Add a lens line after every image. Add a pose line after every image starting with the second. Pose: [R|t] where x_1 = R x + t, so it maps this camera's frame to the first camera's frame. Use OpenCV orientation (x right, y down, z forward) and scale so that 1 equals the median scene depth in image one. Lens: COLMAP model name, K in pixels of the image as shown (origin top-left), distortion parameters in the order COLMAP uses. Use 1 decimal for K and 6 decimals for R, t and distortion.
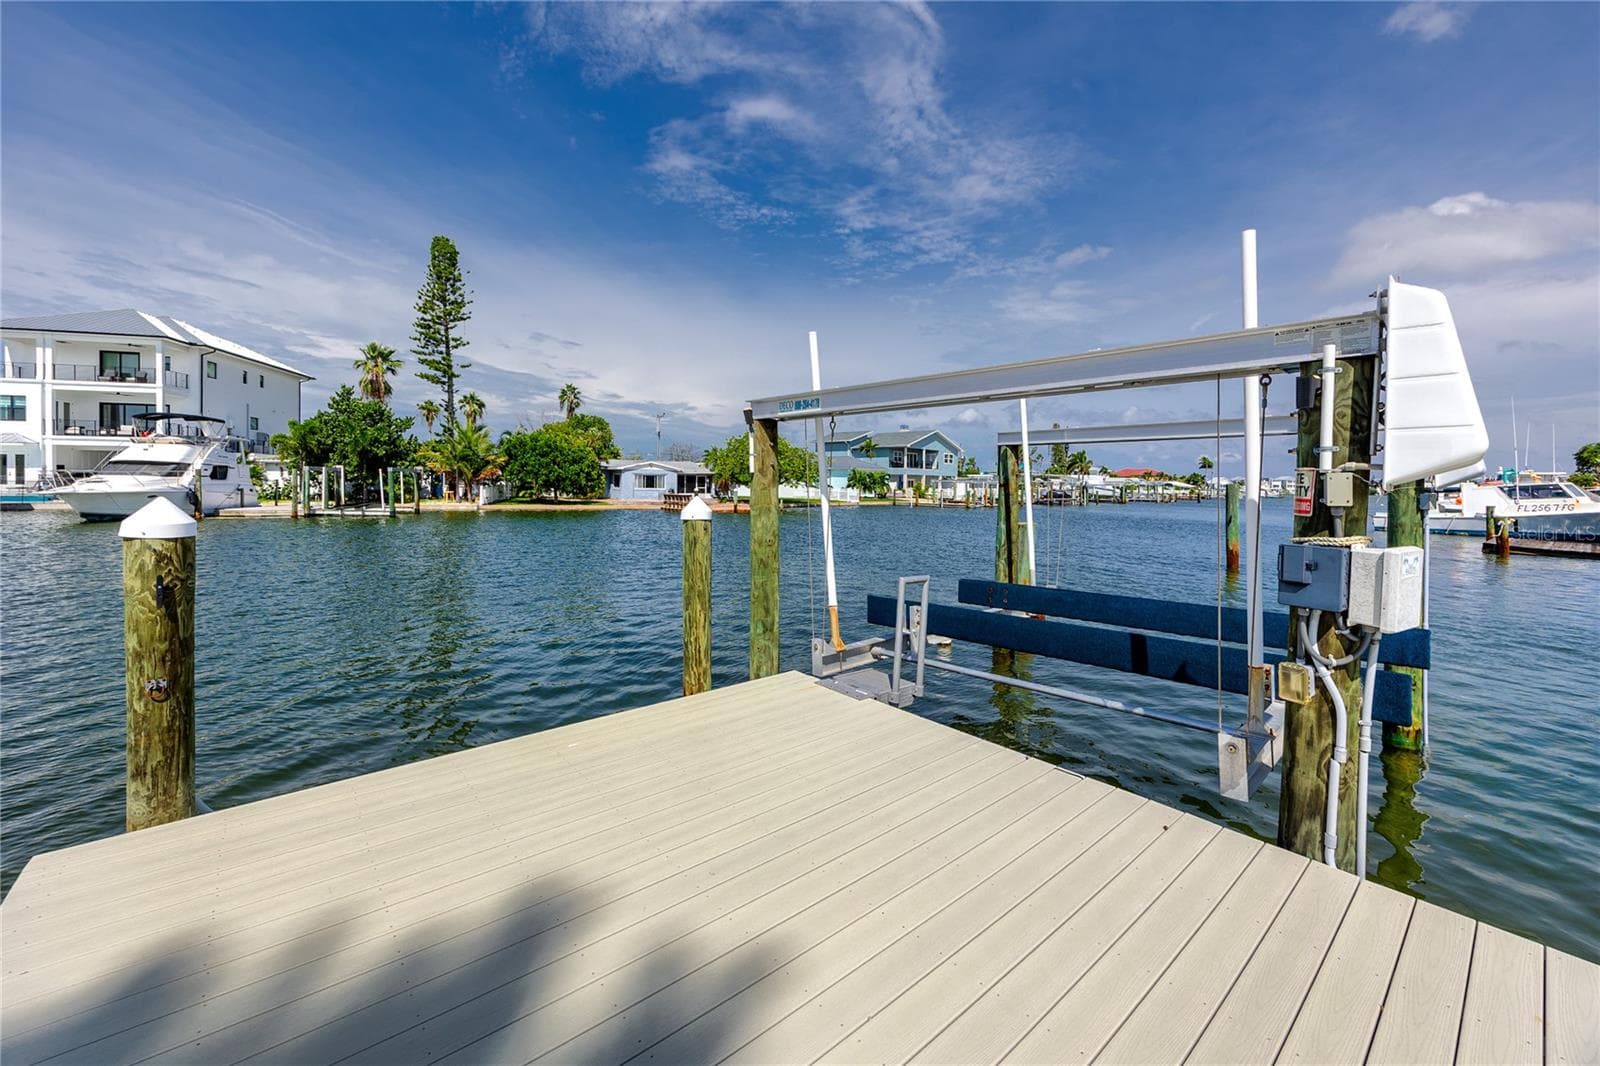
lens RADIAL K [[623.6, 0, 848.9], [0, 623.6, 492.4], [0, 0, 1]] dist [0.000614, 0.000273]
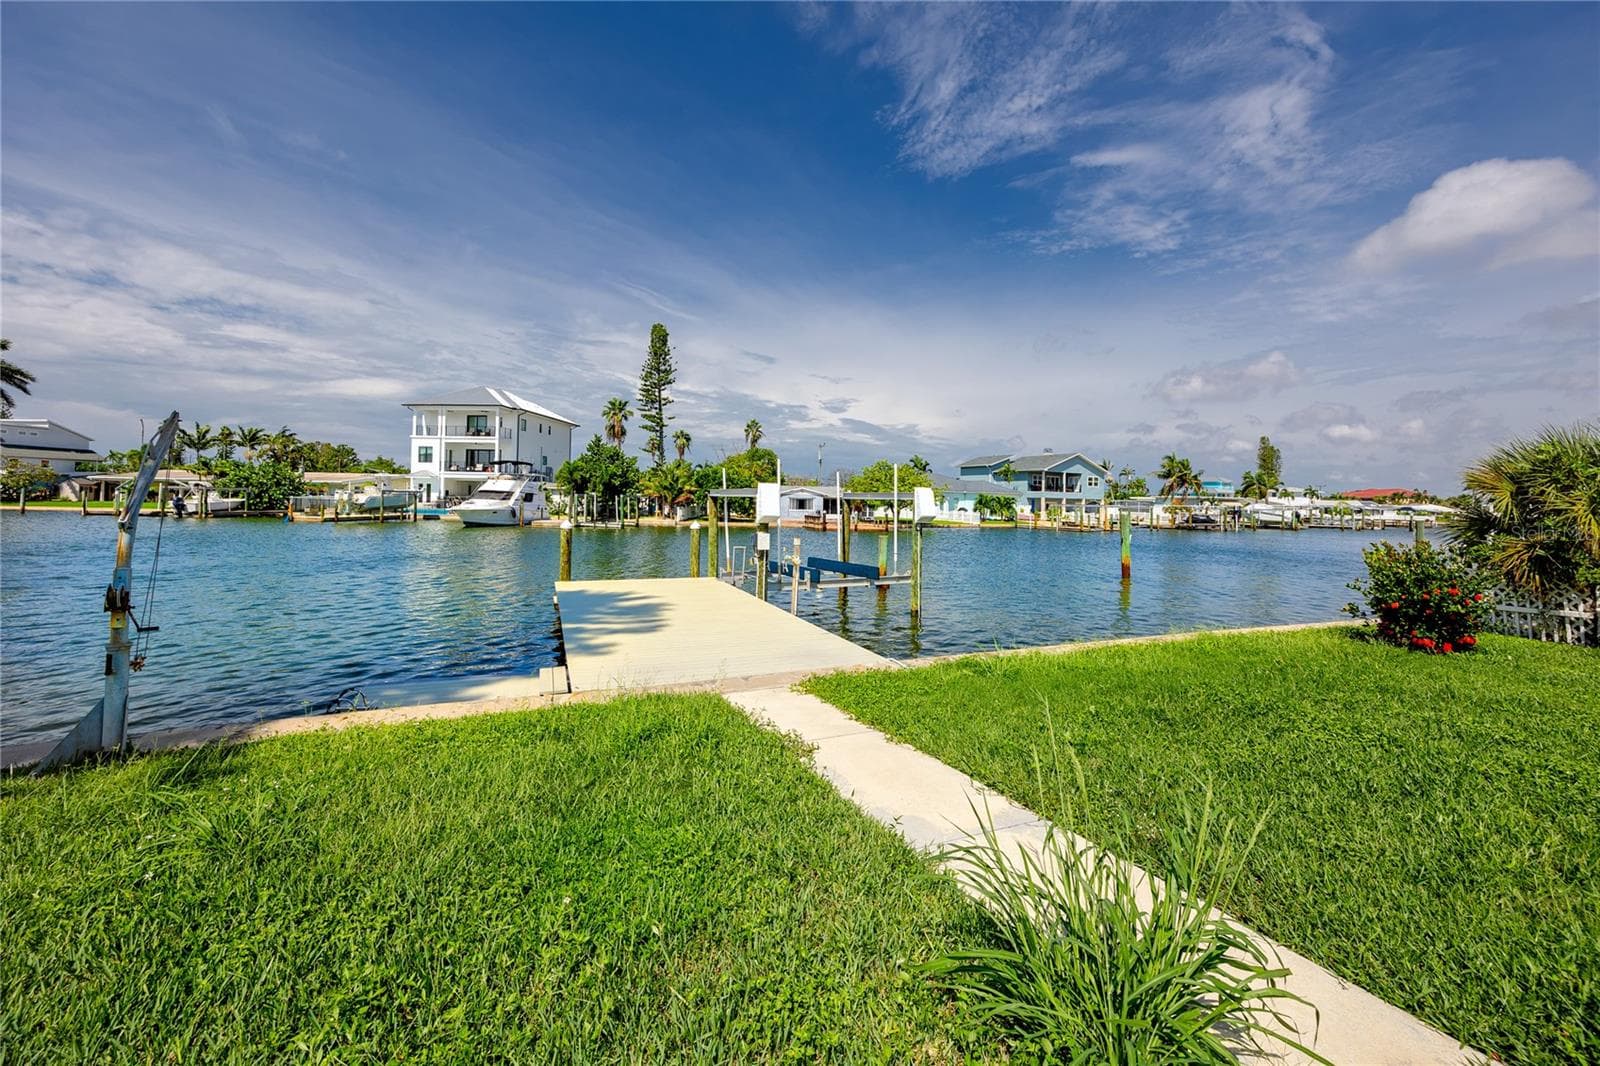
lens RADIAL K [[623.1, 0, 796.8], [0, 623.1, 491.7], [0, 0, 1]] dist [-0.001320, -0.000084]
pose [[0.933245, -0.000352, -0.359239, 0.123332], [-0.011311, 0.999475, -0.030365, -0.004950], [0.359061, 0.032402, 0.932751, -0.154544]]
